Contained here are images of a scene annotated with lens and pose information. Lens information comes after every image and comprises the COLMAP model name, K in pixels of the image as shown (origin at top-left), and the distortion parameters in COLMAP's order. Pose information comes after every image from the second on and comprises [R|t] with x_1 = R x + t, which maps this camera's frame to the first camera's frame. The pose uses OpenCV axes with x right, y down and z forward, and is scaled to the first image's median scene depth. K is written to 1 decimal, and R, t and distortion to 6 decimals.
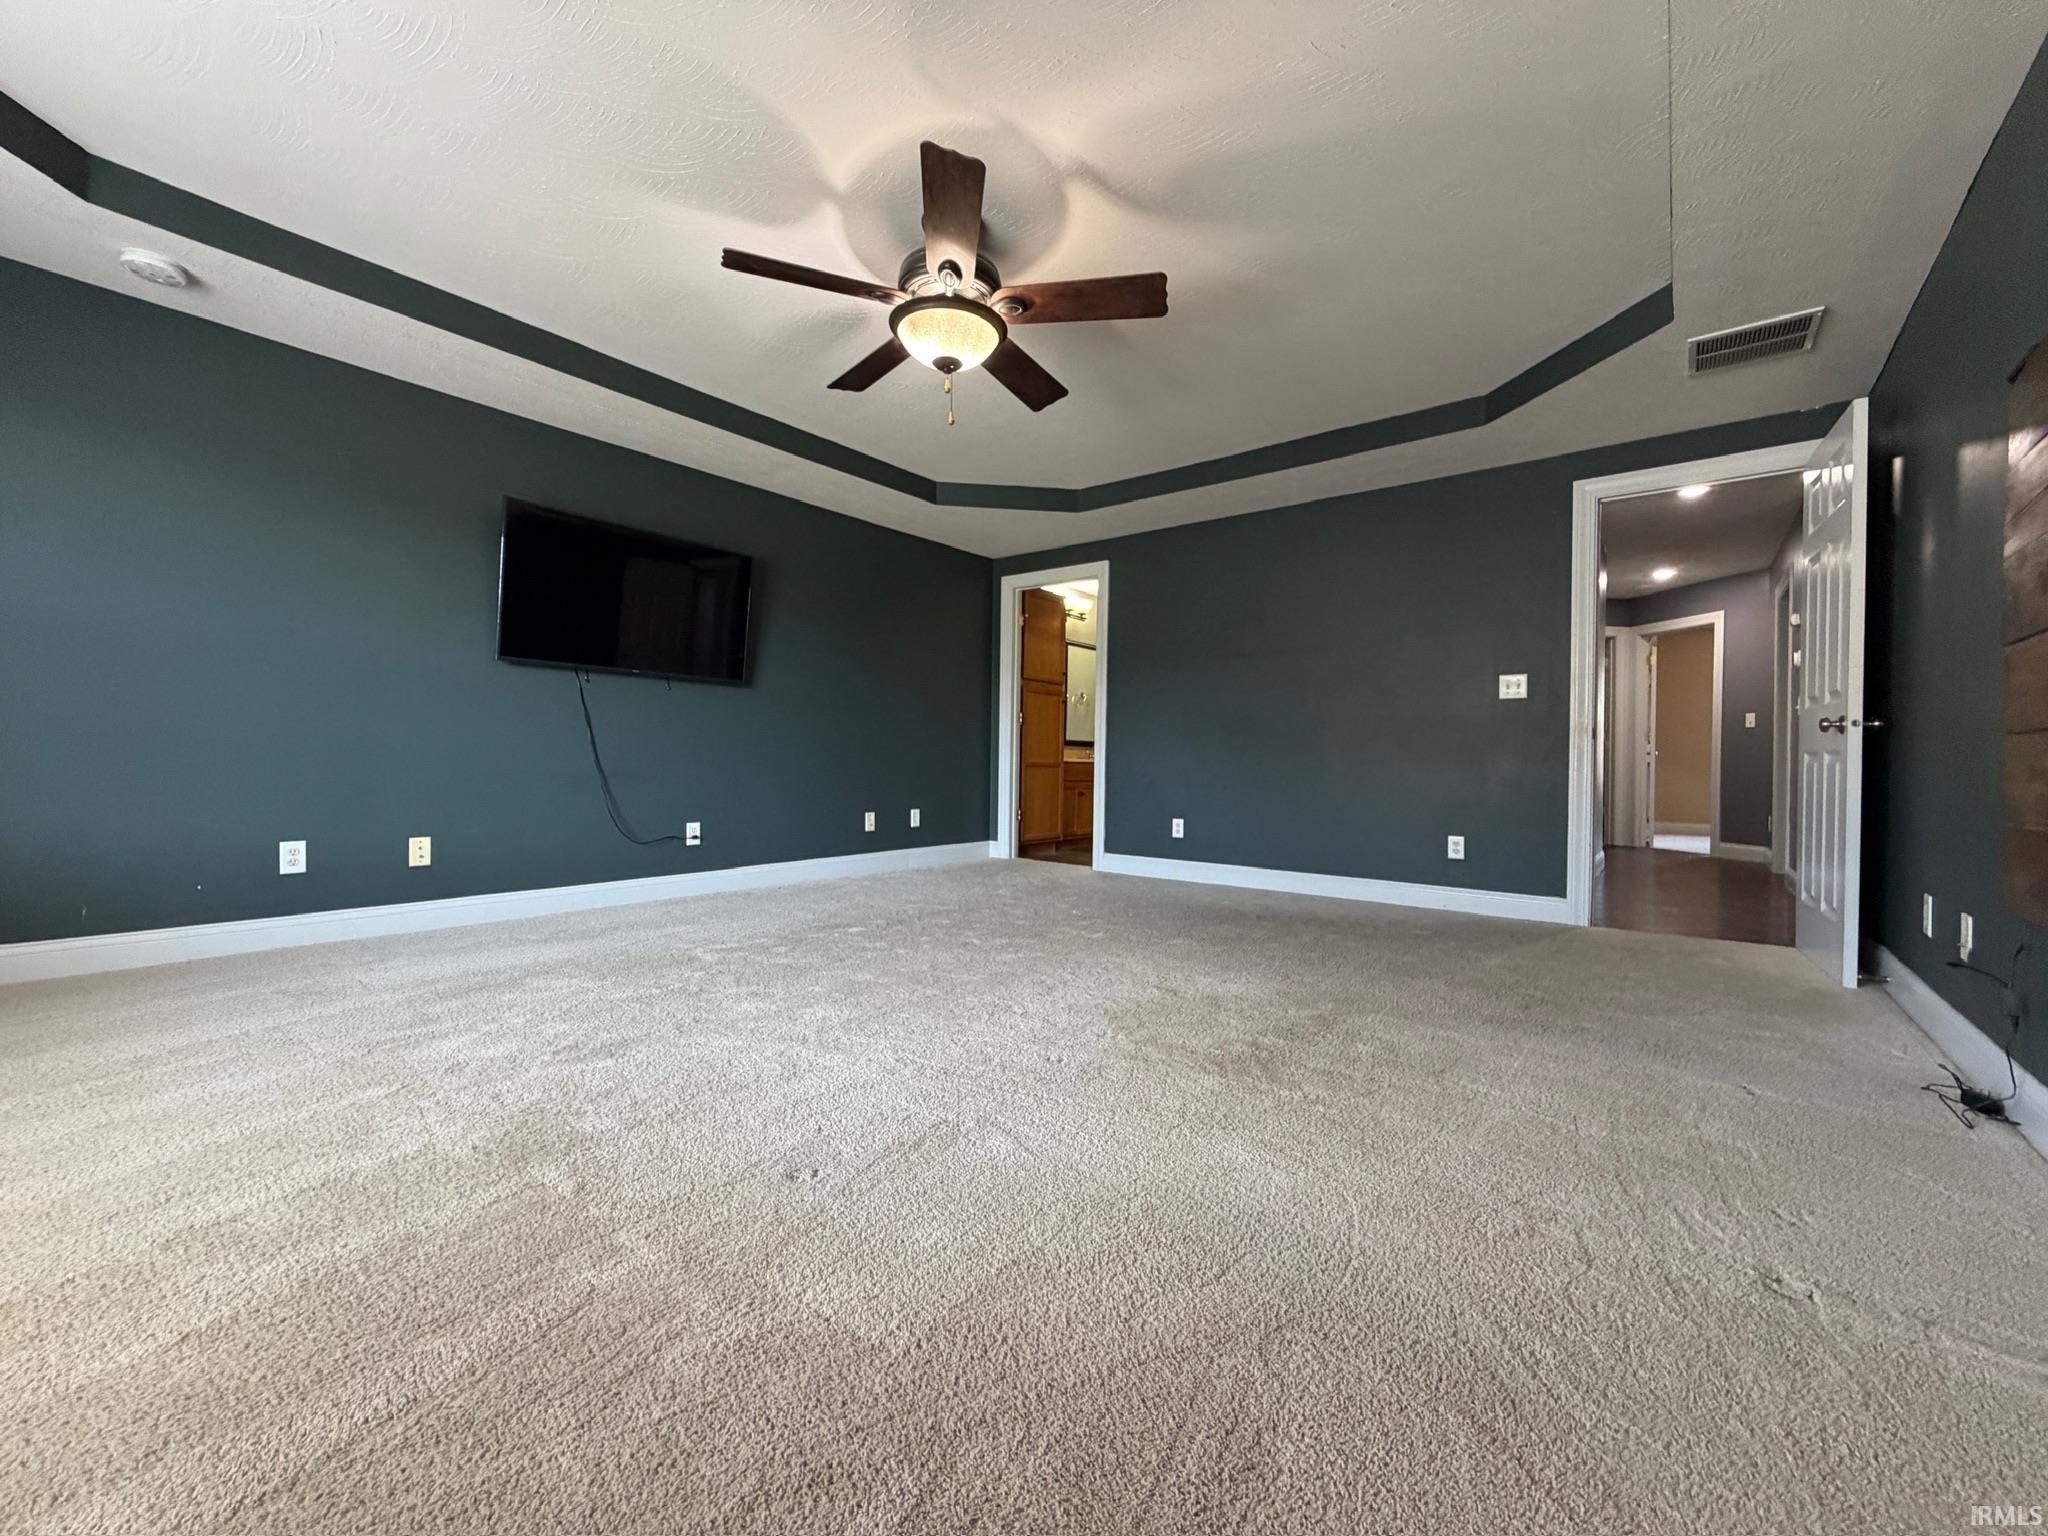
lens RADIAL K [[817.8, 0, 1020.3], [0, 817.8, 767.7], [0, 0, 1]] dist [0.001662, 0.000009]
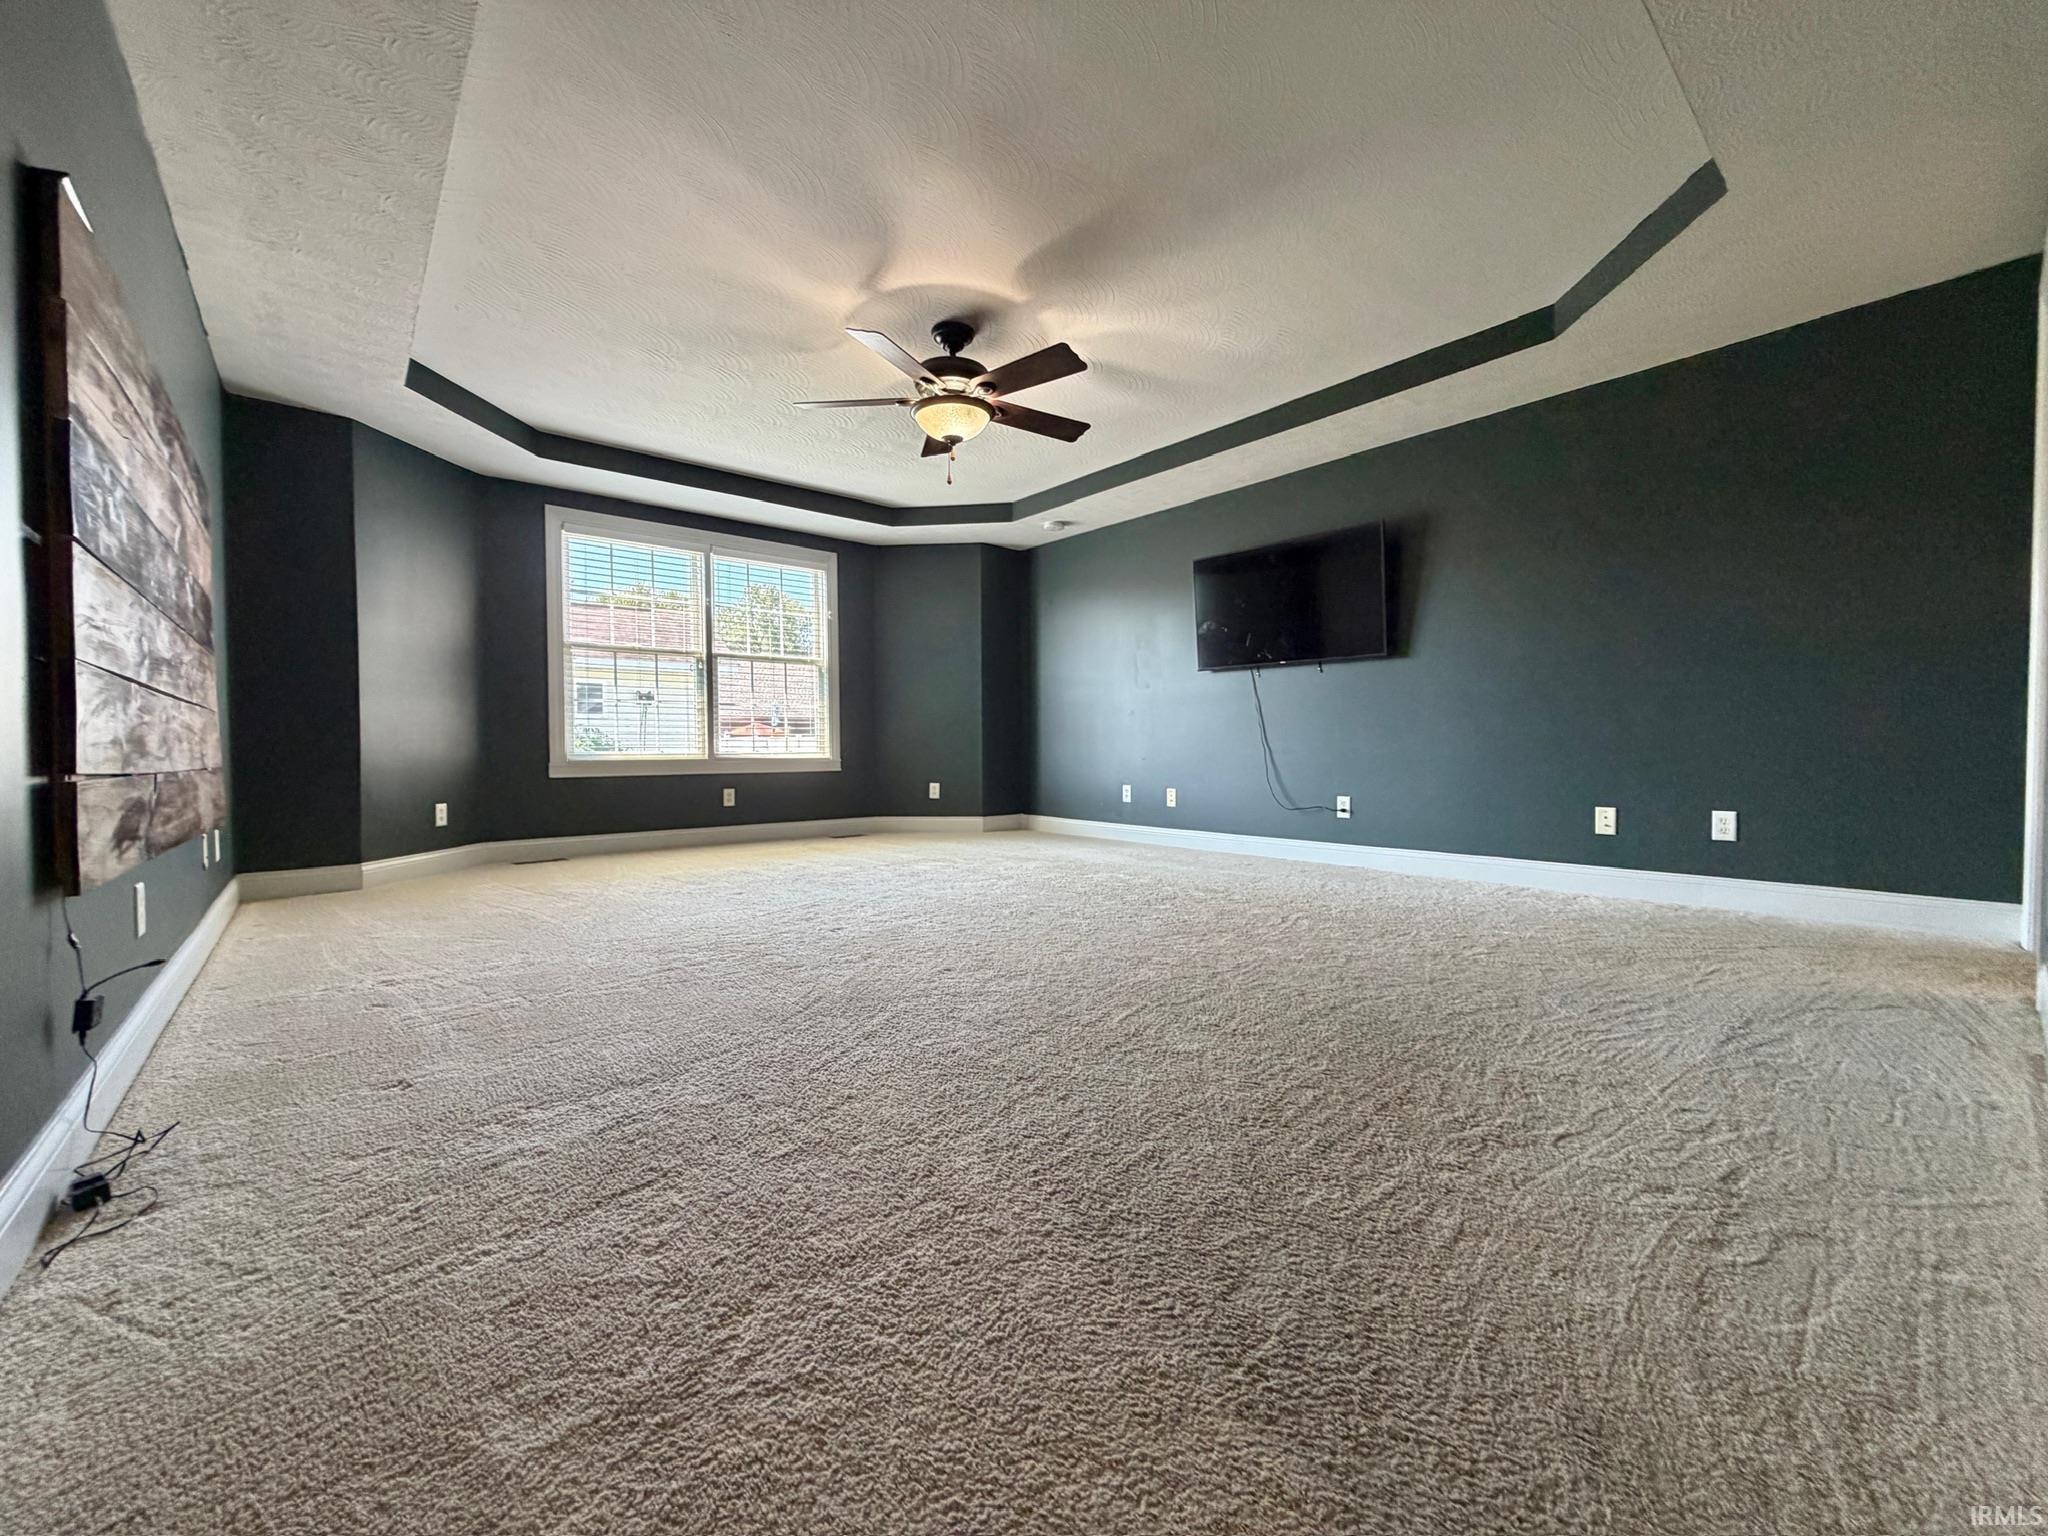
lens RADIAL K [[817.8, 0, 1020.3], [0, 817.8, 767.7], [0, 0, 1]] dist [0.001662, 0.000009]
pose [[-0.197271, 0.030289, -0.979881, 0.709434], [0.013944, 0.999508, 0.028088, -0.004910], [0.980250, -0.008122, -0.197596, 0.804716]]
